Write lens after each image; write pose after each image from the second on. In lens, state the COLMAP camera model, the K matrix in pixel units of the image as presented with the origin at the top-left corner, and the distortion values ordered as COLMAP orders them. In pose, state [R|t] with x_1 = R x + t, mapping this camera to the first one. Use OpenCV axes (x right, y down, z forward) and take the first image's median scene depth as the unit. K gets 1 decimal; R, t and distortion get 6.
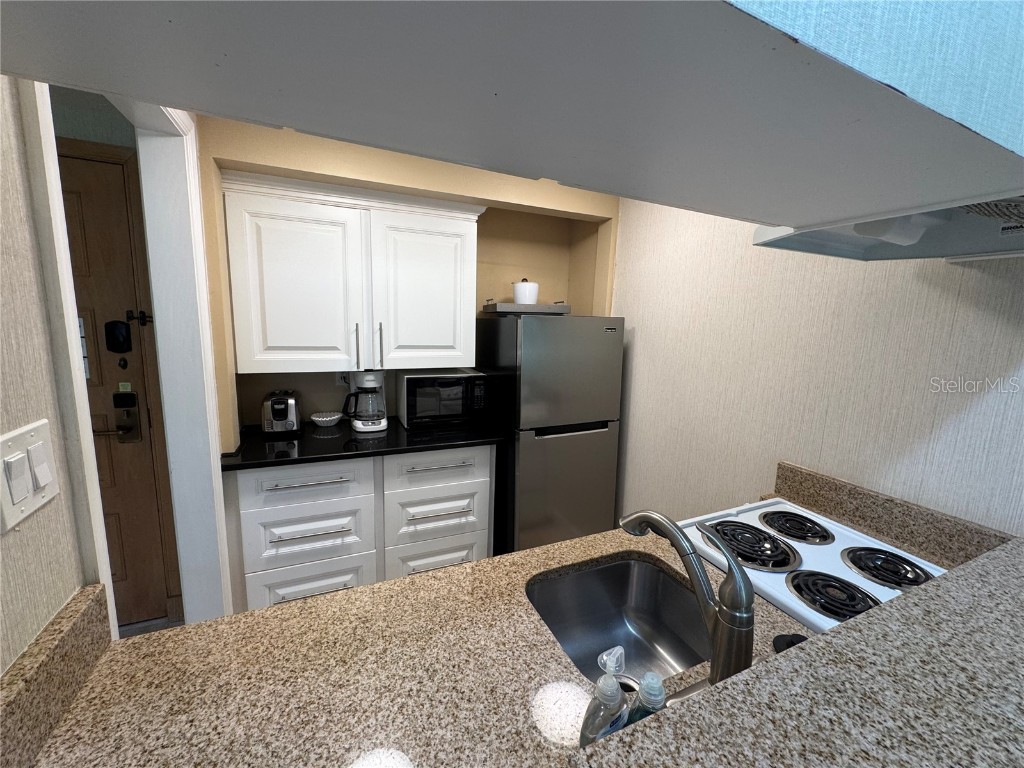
lens RADIAL K [[409.1, 0, 511.1], [0, 409.1, 384.1], [0, 0, 1]] dist [-0.004606, 0.000680]
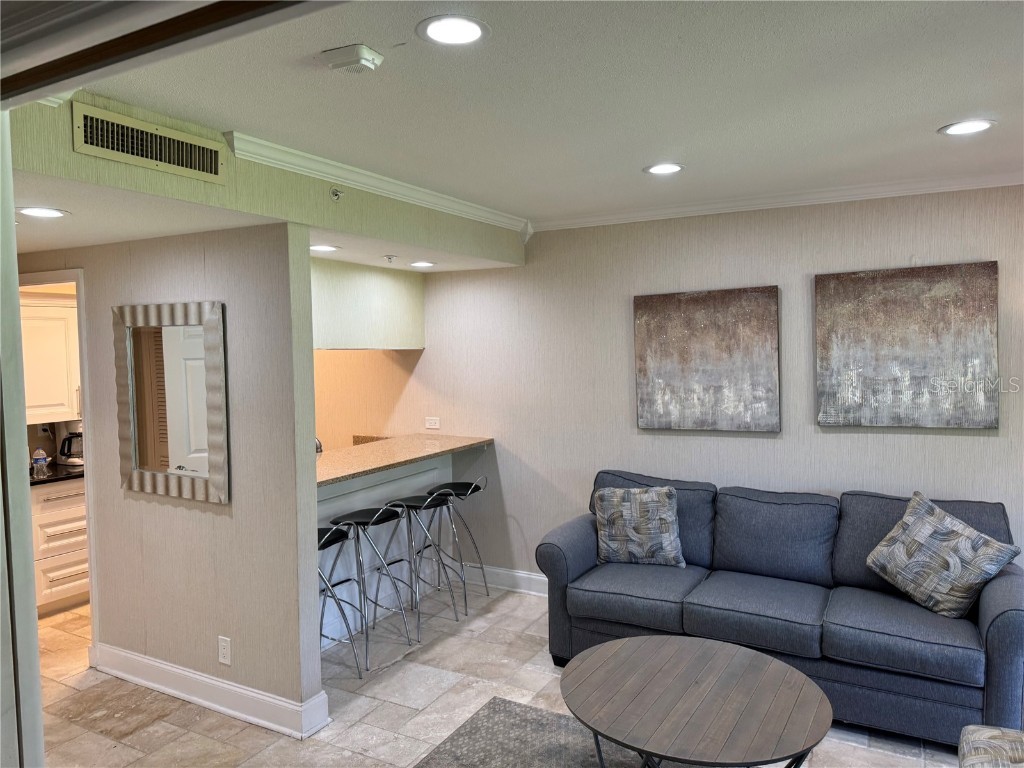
lens RADIAL K [[716.9, 0, 512.0], [0, 716.9, 384.0], [0, 0, 1]] dist [0.082793, -0.101967]
pose [[0.792964, -0.073957, 0.604763, -0.669106], [0.126559, 0.990949, -0.044761, 0.139472], [-0.595979, 0.112032, 0.795146, -1.790461]]
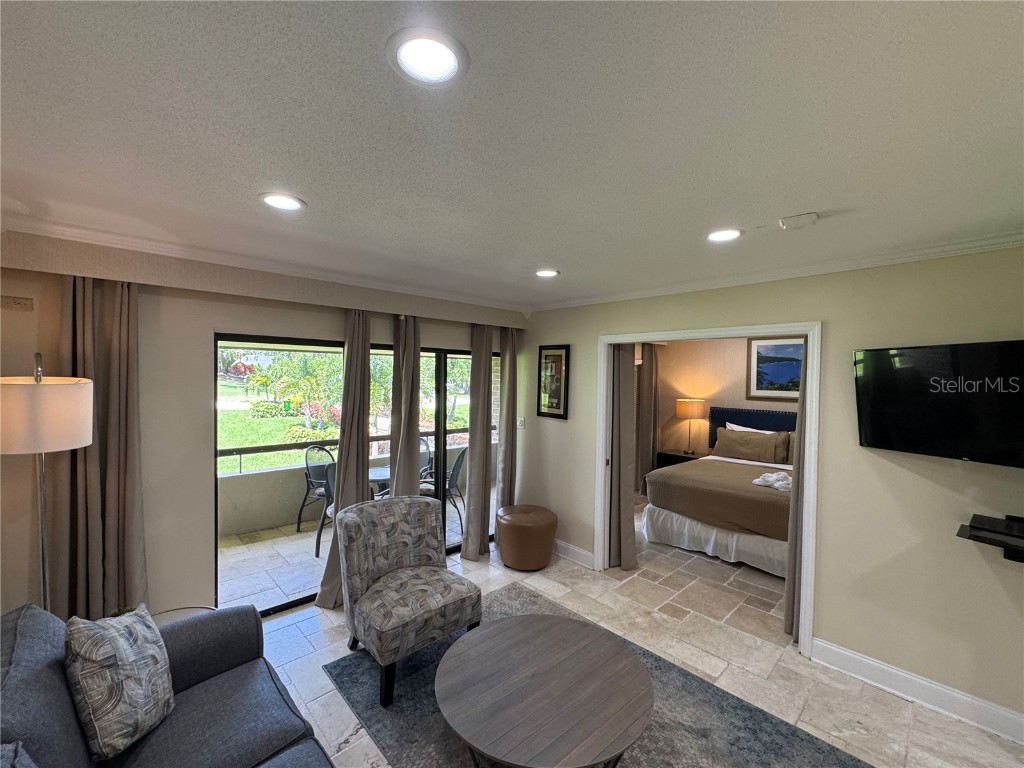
lens RADIAL K [[430.7, 0, 512.0], [0, 430.7, 384.0], [0, 0, 1]] dist [-0.002646, 0.000458]
pose [[-0.940170, -0.038795, -0.338491, 0.660754], [-0.095393, 0.983734, 0.152210, -0.087525], [0.327080, 0.175393, -0.928578, -0.230435]]
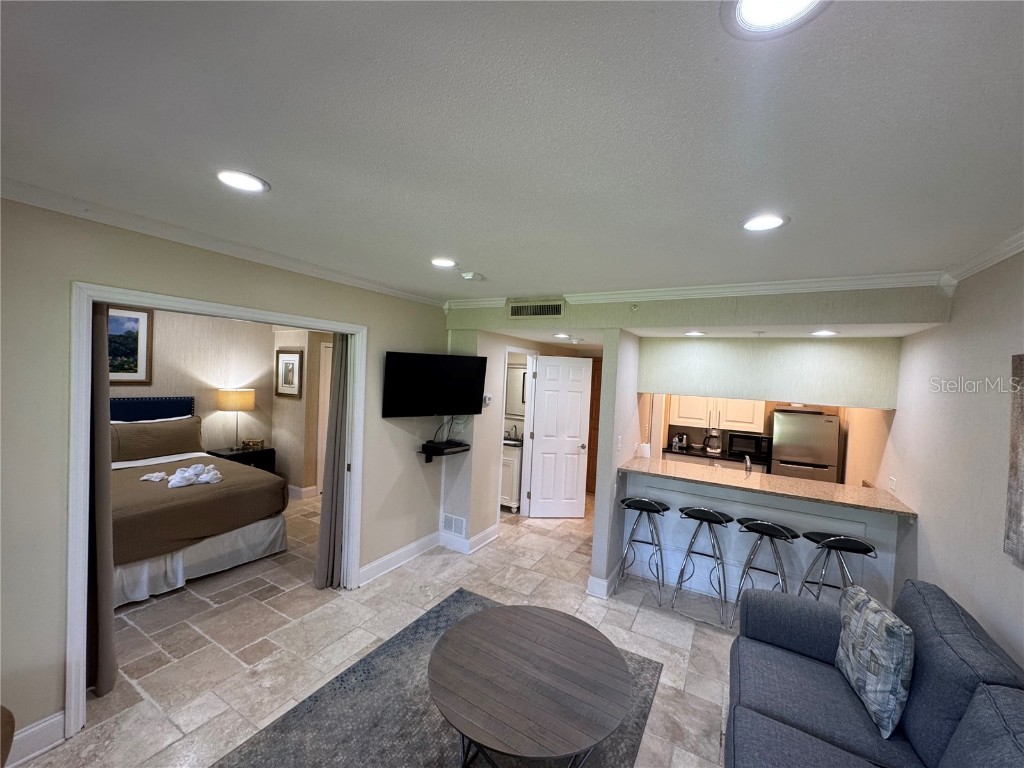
lens RADIAL K [[409.1, 0, 511.1], [0, 409.1, 384.1], [0, 0, 1]] dist [-0.004606, 0.000680]
pose [[0.595791, 0.017901, -0.802940, 0.965343], [-0.149682, 0.984710, -0.089112, 0.112349], [0.789068, 0.173278, 0.589361, -1.604212]]
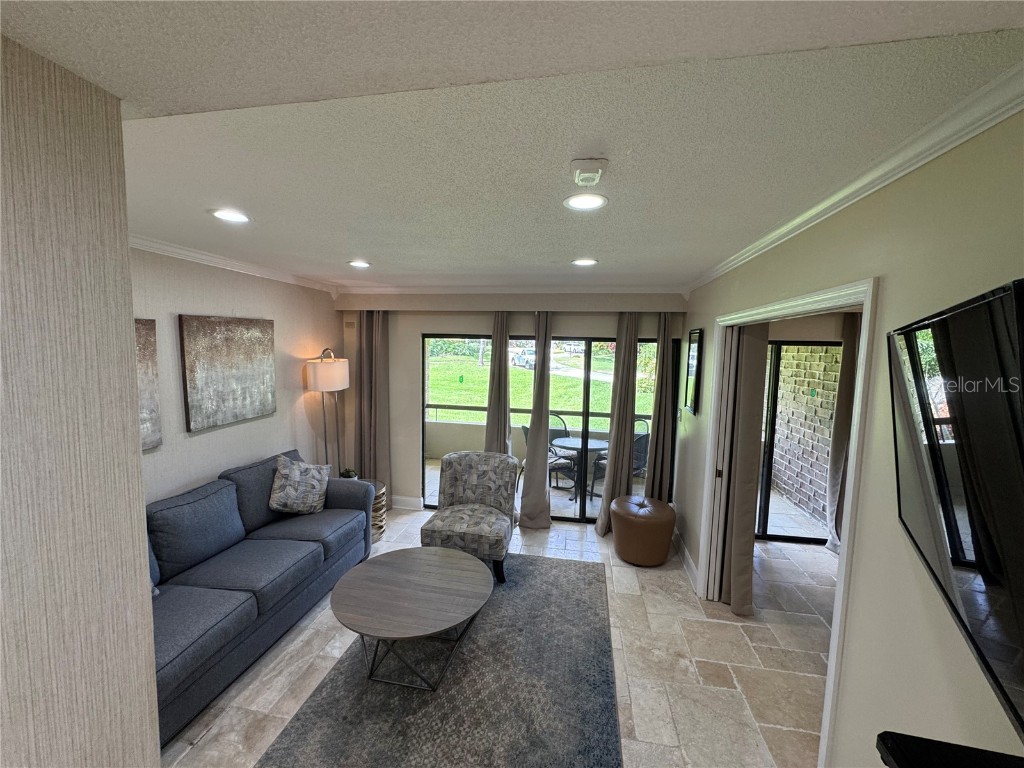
lens RADIAL K [[409.1, 0, 511.1], [0, 409.1, 384.1], [0, 0, 1]] dist [-0.004606, 0.000680]
pose [[-0.830662, -0.096718, 0.548312, -0.526114], [0.036603, 0.973180, 0.227114, -0.166433], [-0.555572, 0.208725, -0.804844, -0.274811]]
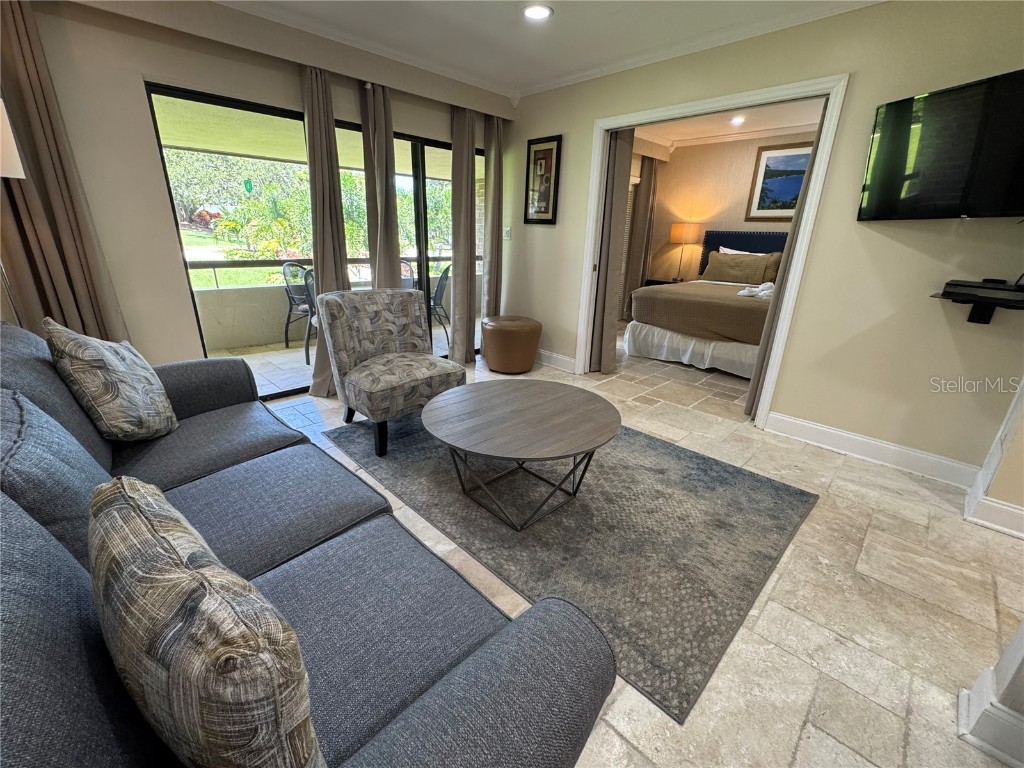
lens RADIAL K [[431.1, 0, 511.4], [0, 431.1, 383.0], [0, 0, 1]] dist [-0.001954, -0.000213]
pose [[-0.931863, 0.066005, -0.356756, 0.638231], [-0.108476, 0.887644, 0.447572, 0.144945], [0.346214, 0.455775, -0.820003, -0.172514]]
